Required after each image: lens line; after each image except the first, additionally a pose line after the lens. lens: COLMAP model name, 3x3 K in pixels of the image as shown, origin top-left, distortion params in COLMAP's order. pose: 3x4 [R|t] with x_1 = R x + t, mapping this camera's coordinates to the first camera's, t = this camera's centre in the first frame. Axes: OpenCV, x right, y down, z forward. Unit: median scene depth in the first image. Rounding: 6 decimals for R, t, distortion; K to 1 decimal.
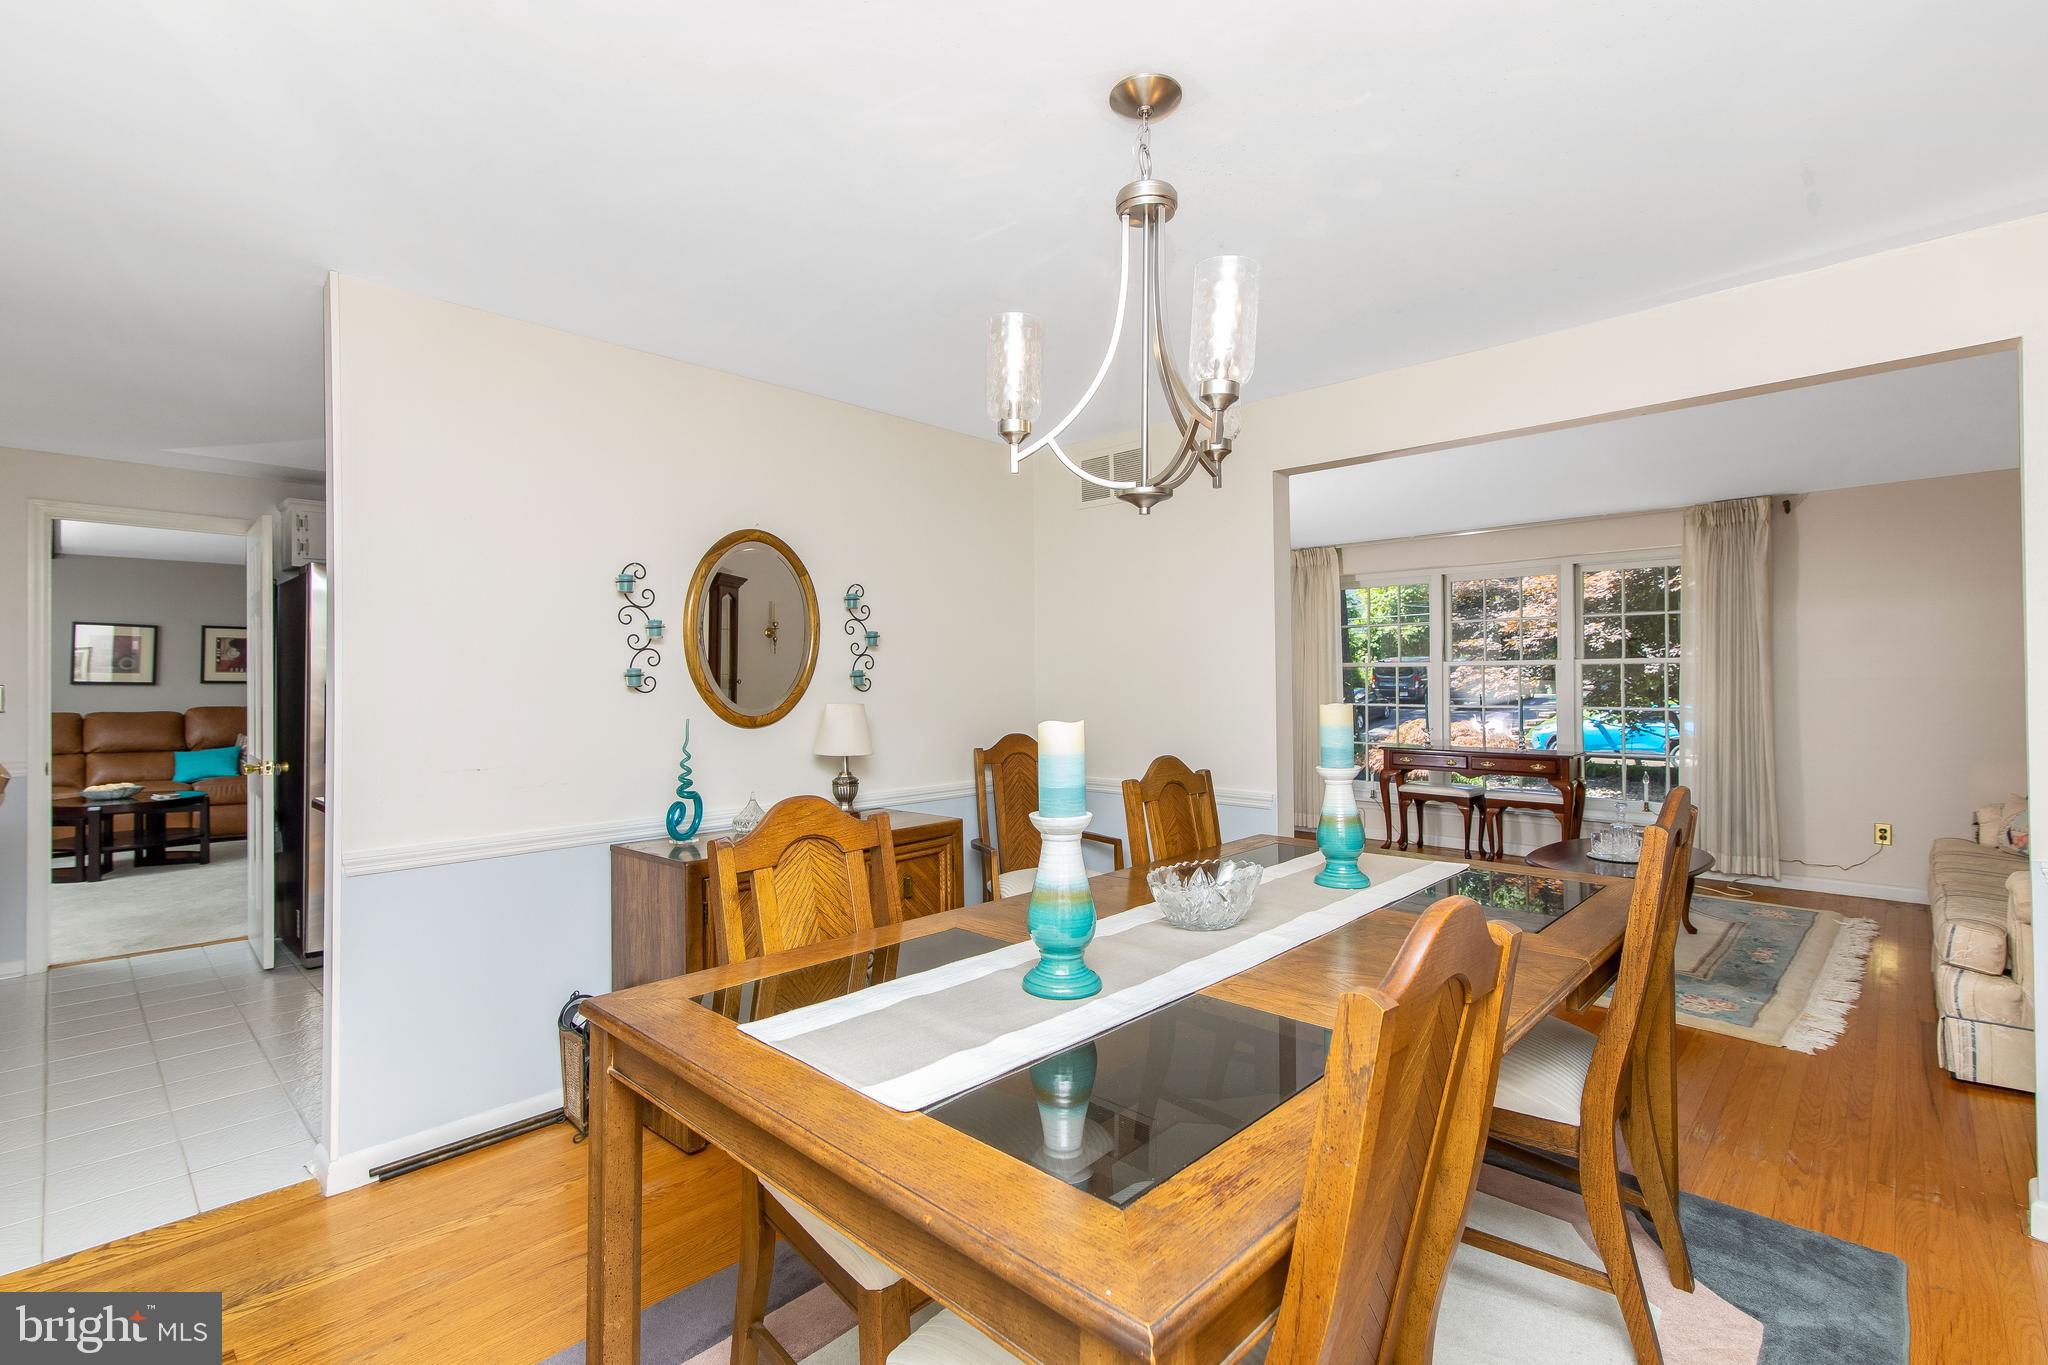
lens RADIAL K [[926.4, 0, 1024.0], [0, 926.4, 682.5], [0, 0, 1]] dist [0.003350, 0.000201]
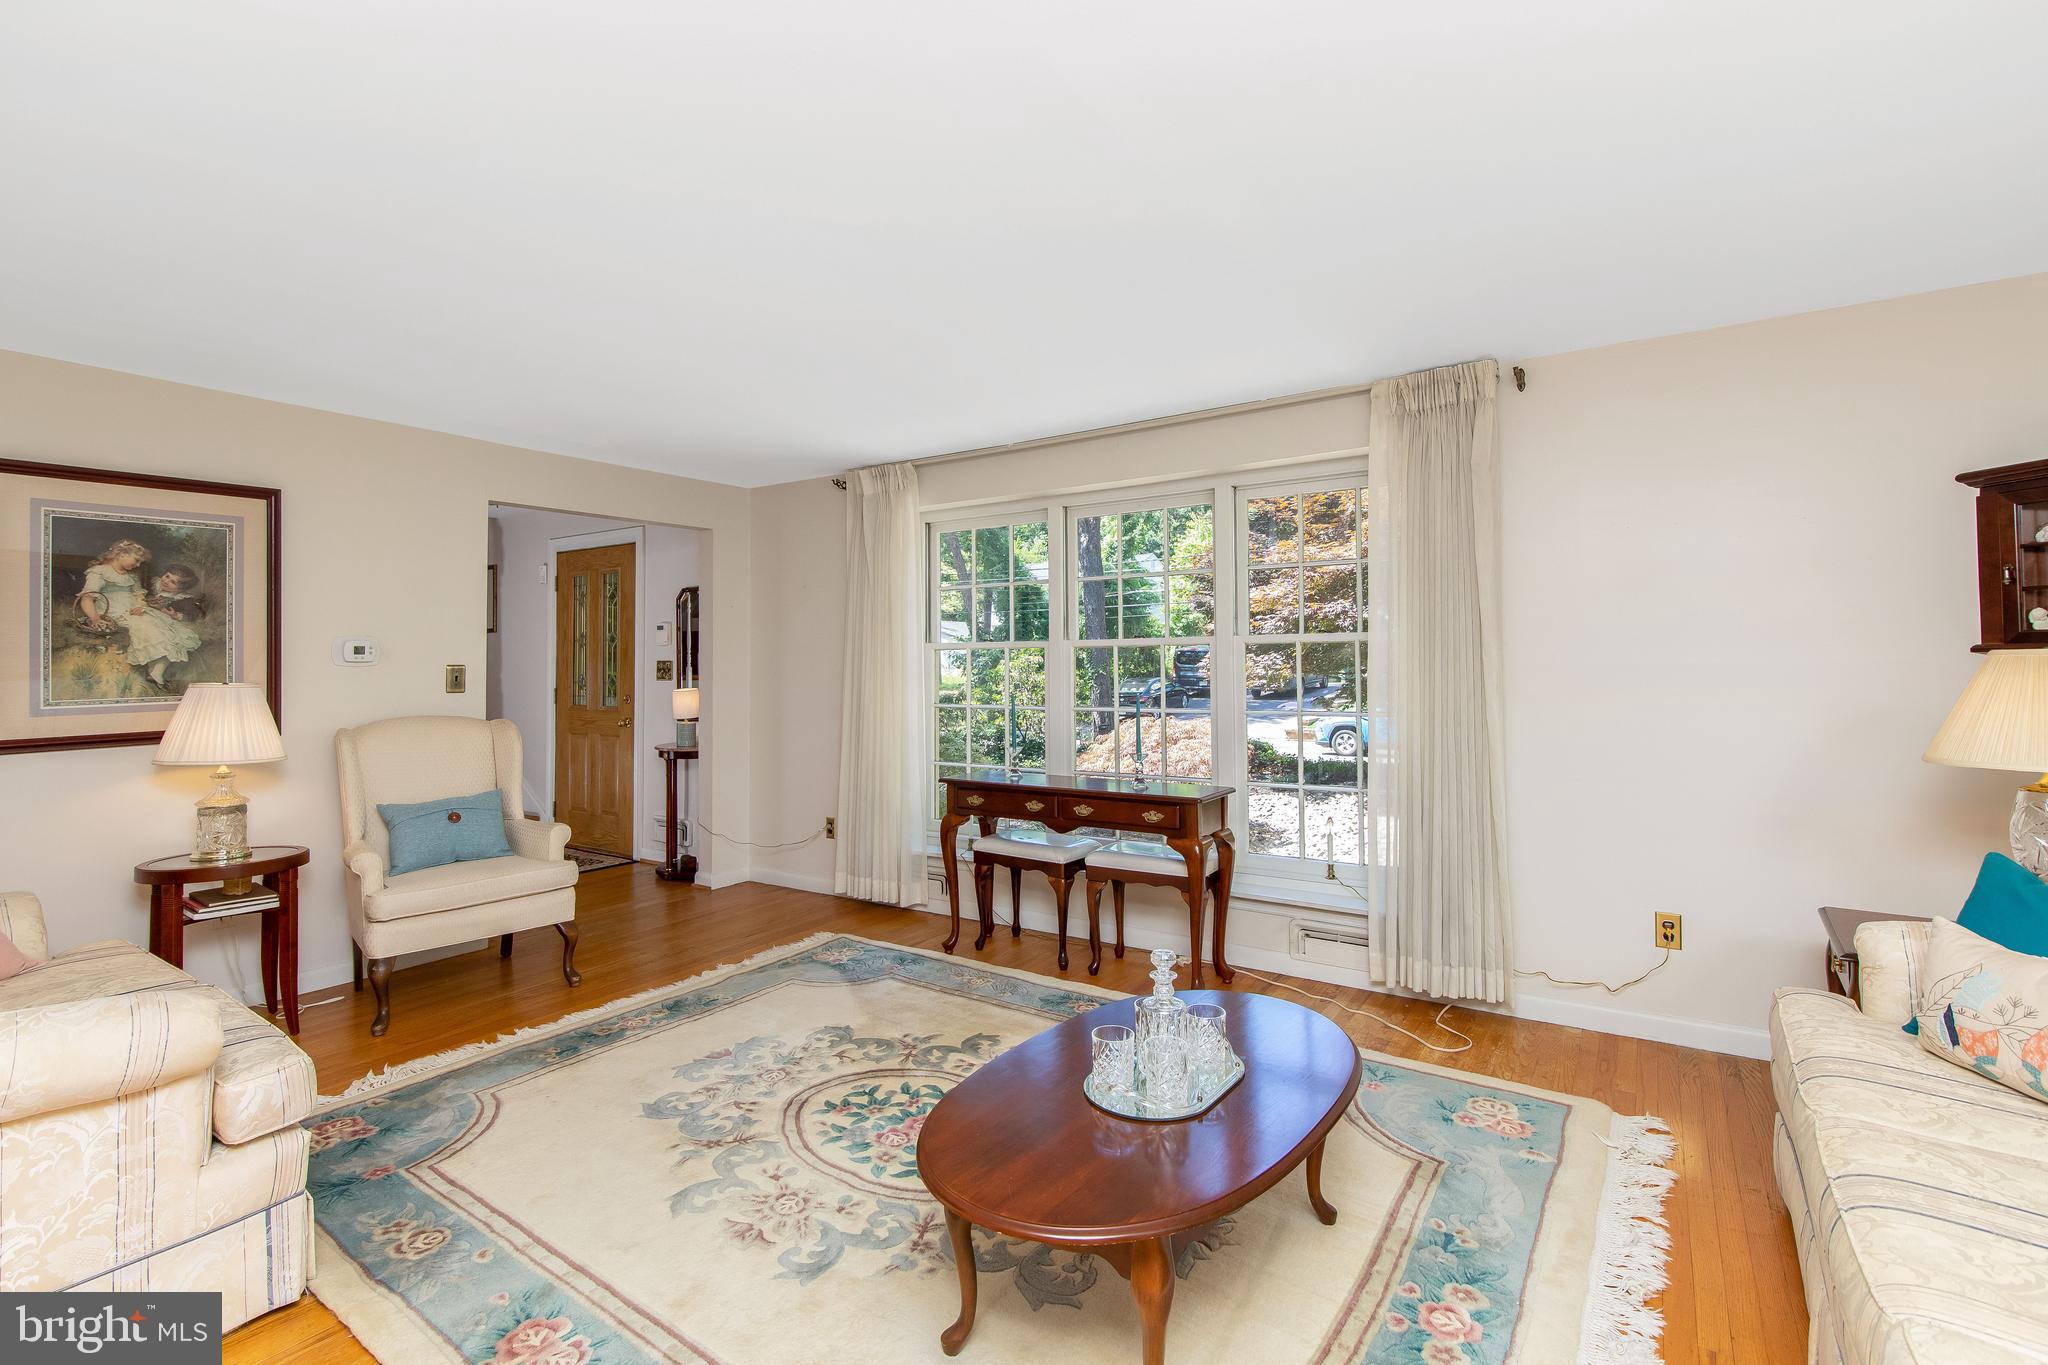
lens RADIAL K [[959.6, 0, 1025.3], [0, 959.6, 652.0], [0, 0, 1]] dist [0.000681, 0.000106]
pose [[0.984400, -0.001761, 0.175934, 0.241471], [0.005803, 0.999731, -0.022461, 0.000397], [-0.175847, 0.023131, 0.984146, 0.272898]]
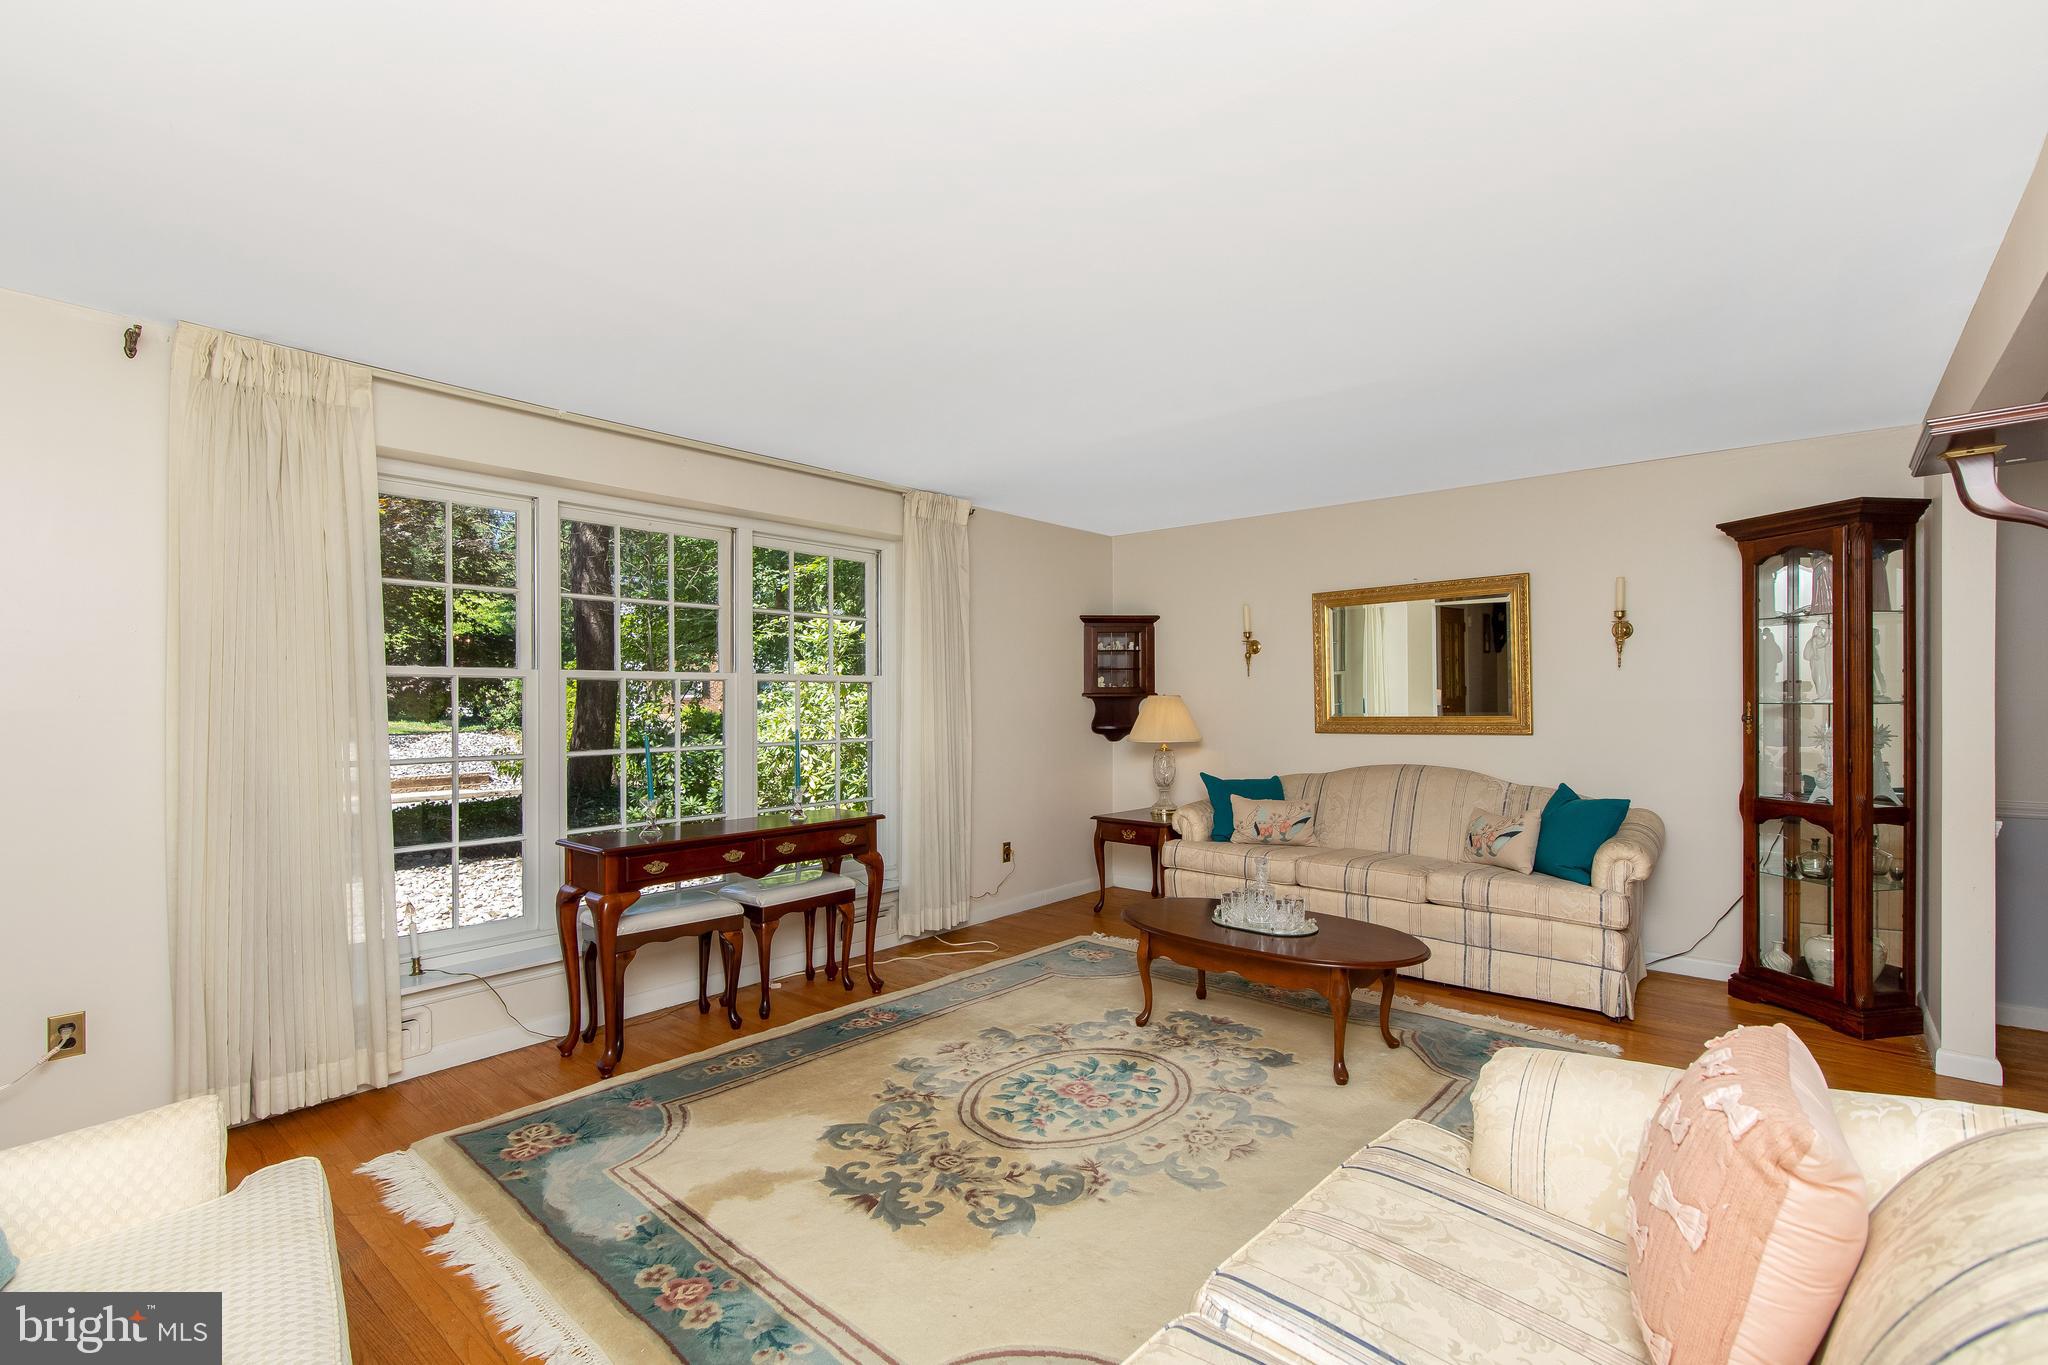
lens RADIAL K [[943.2, 0, 1019.4], [0, 943.2, 707.7], [0, 0, 1]] dist [0.000697, -0.000209]
pose [[-0.079384, -0.006860, 0.996821, -0.072930], [0.007375, 0.999945, 0.007469, -0.002366], [-0.996817, 0.007945, -0.079329, 0.615345]]
